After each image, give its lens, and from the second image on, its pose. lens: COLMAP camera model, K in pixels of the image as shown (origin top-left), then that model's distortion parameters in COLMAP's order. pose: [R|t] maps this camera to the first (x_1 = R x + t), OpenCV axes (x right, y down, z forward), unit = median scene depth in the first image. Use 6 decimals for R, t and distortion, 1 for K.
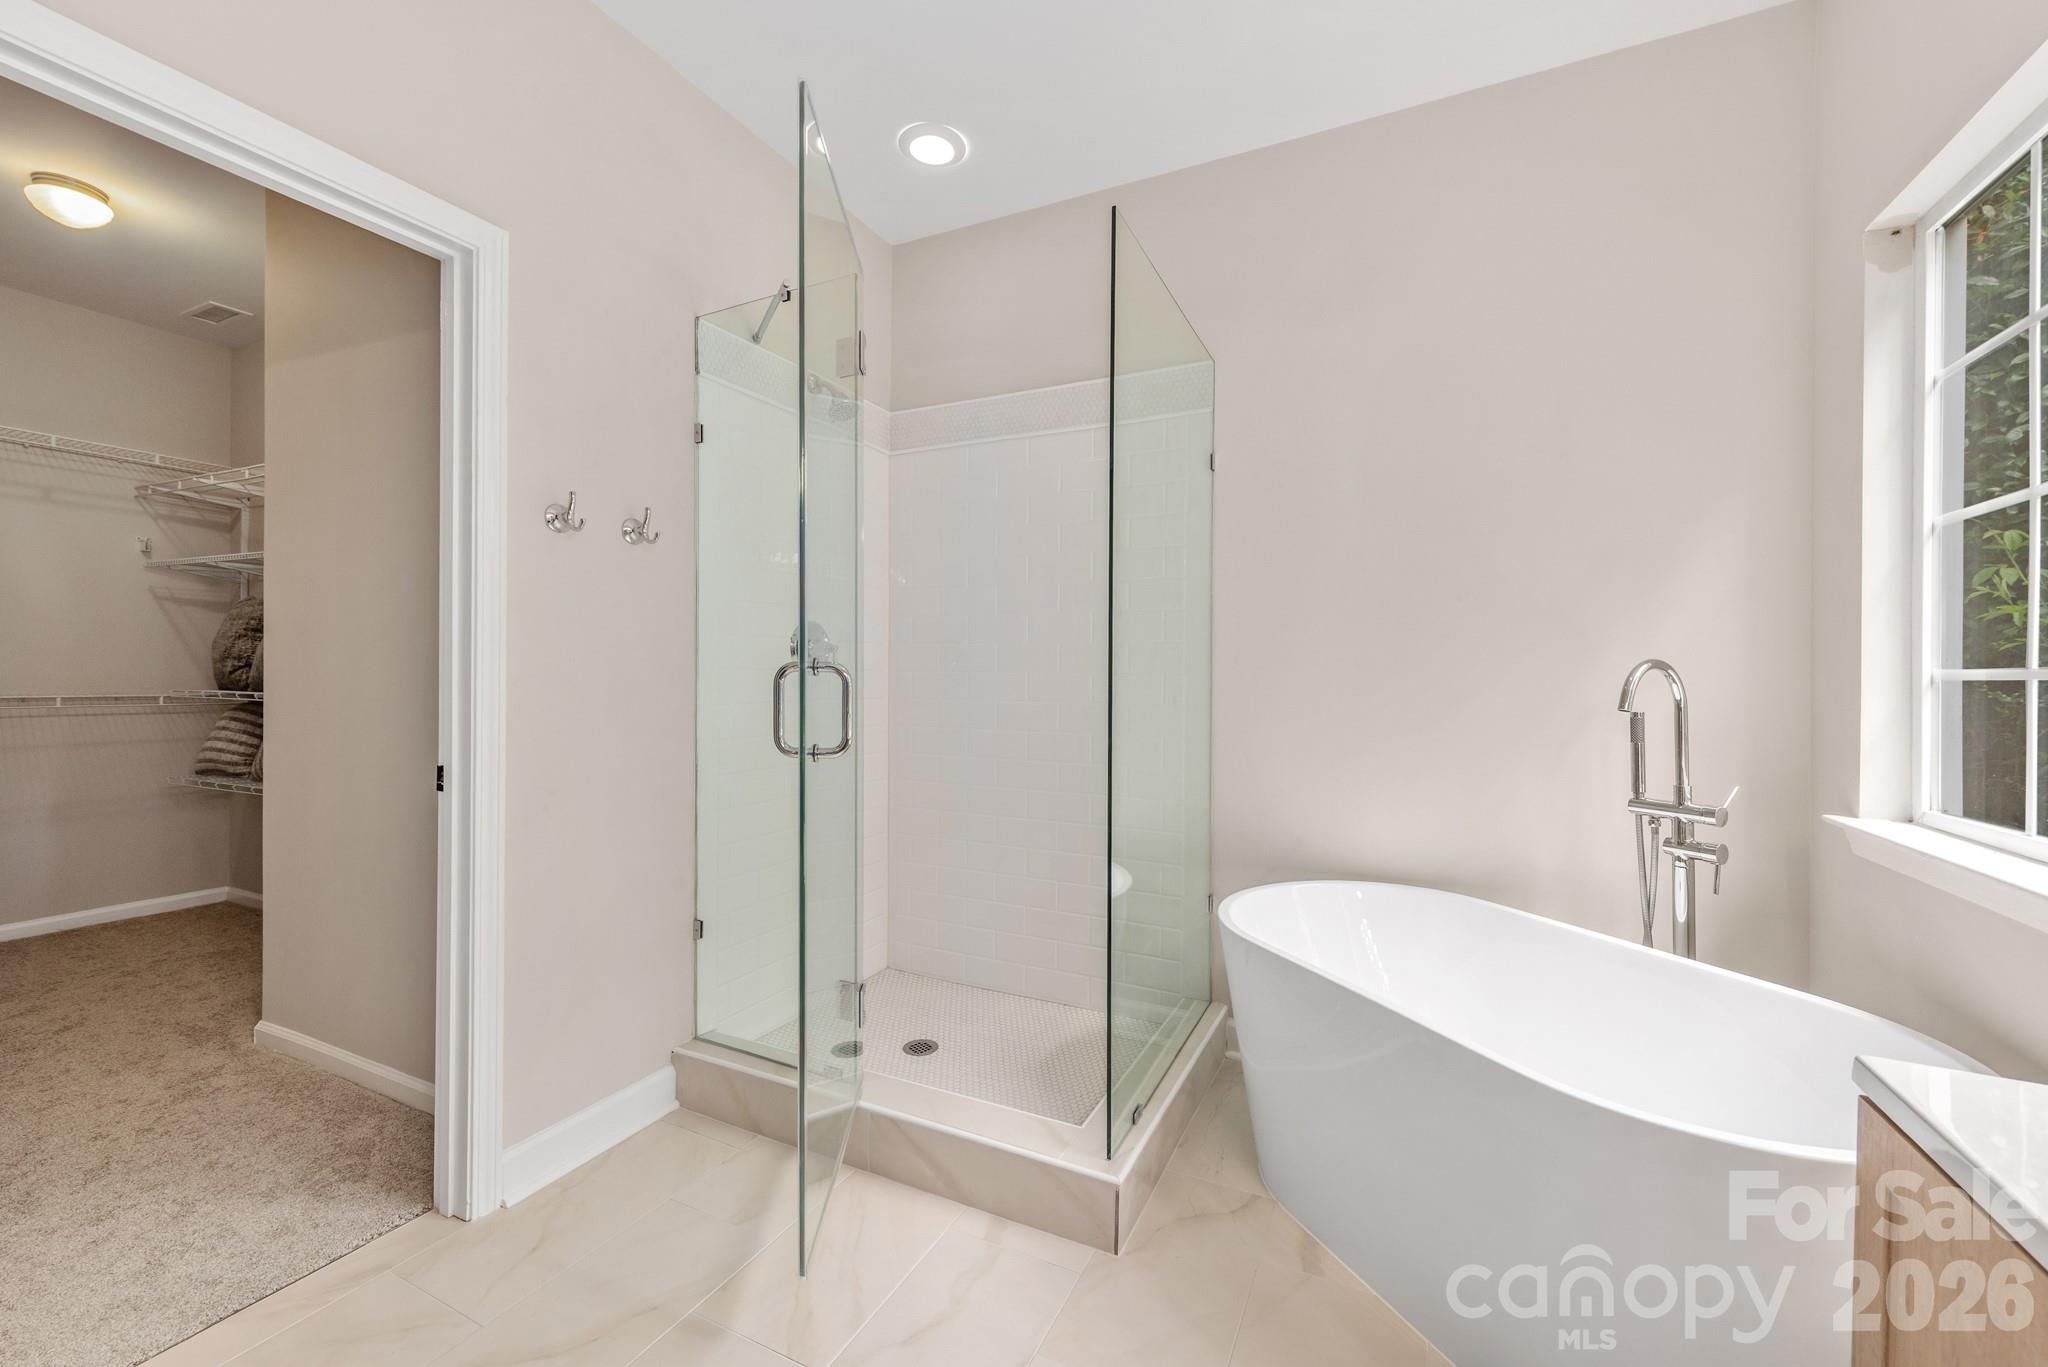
lens RADIAL K [[801.2, 0, 1019.3], [0, 801.2, 677.3], [0, 0, 1]] dist [0.007141, -0.002823]
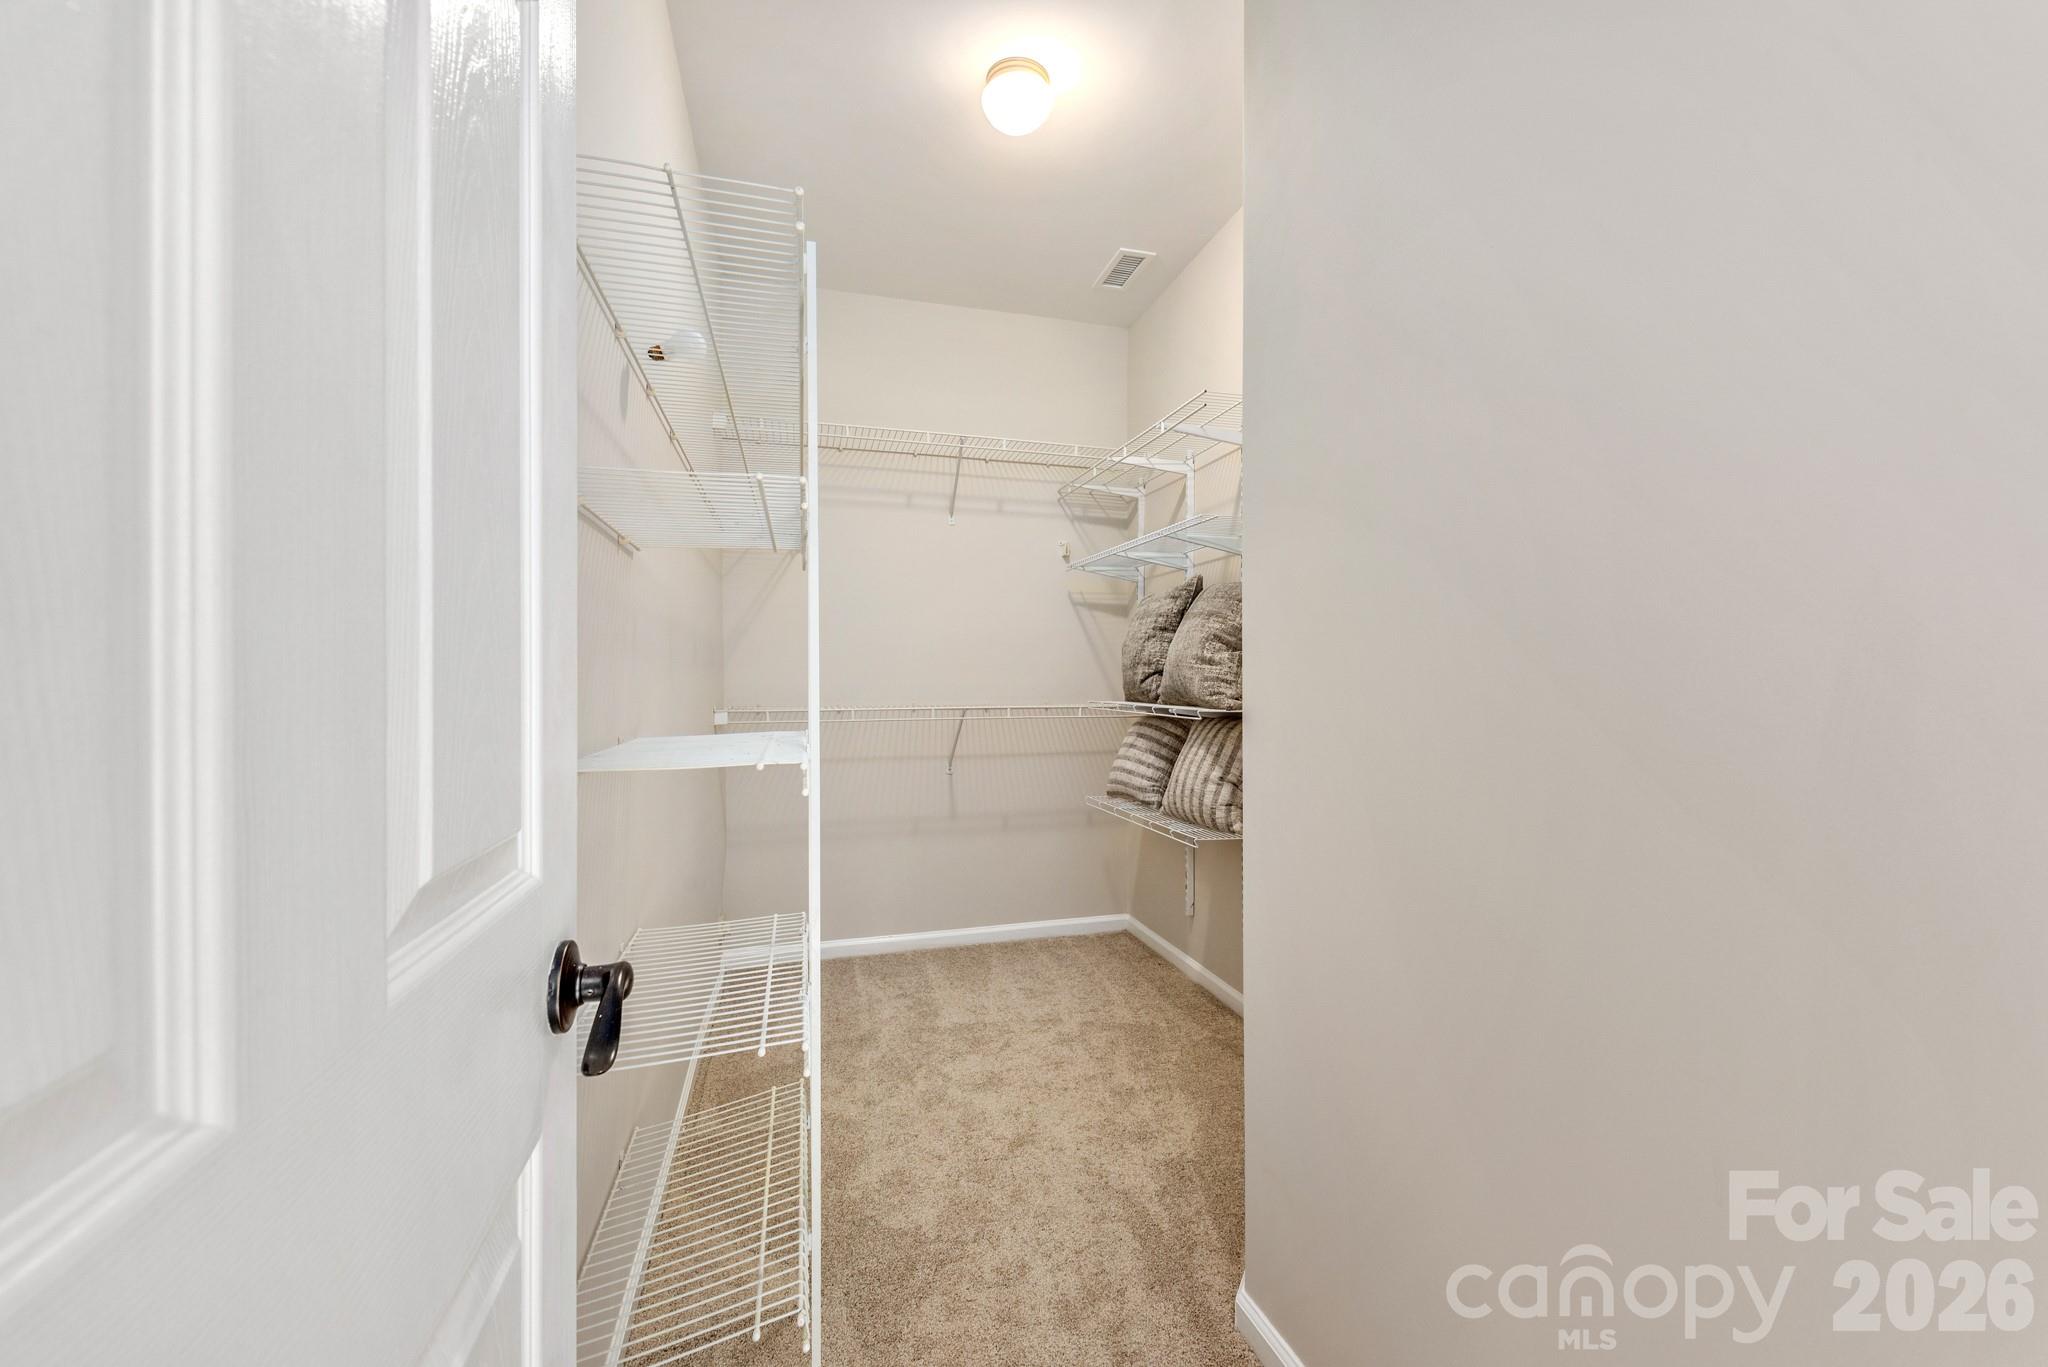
lens RADIAL K [[801.2, 0, 1024.9], [0, 801.2, 684.6], [0, 0, 1]] dist [0.007141, -0.002823]
pose [[0.662278, -0.003923, -0.749248, -0.425955], [0.003258, 0.999992, -0.002355, -0.000678], [0.749251, -0.000881, 0.662286, 0.349473]]
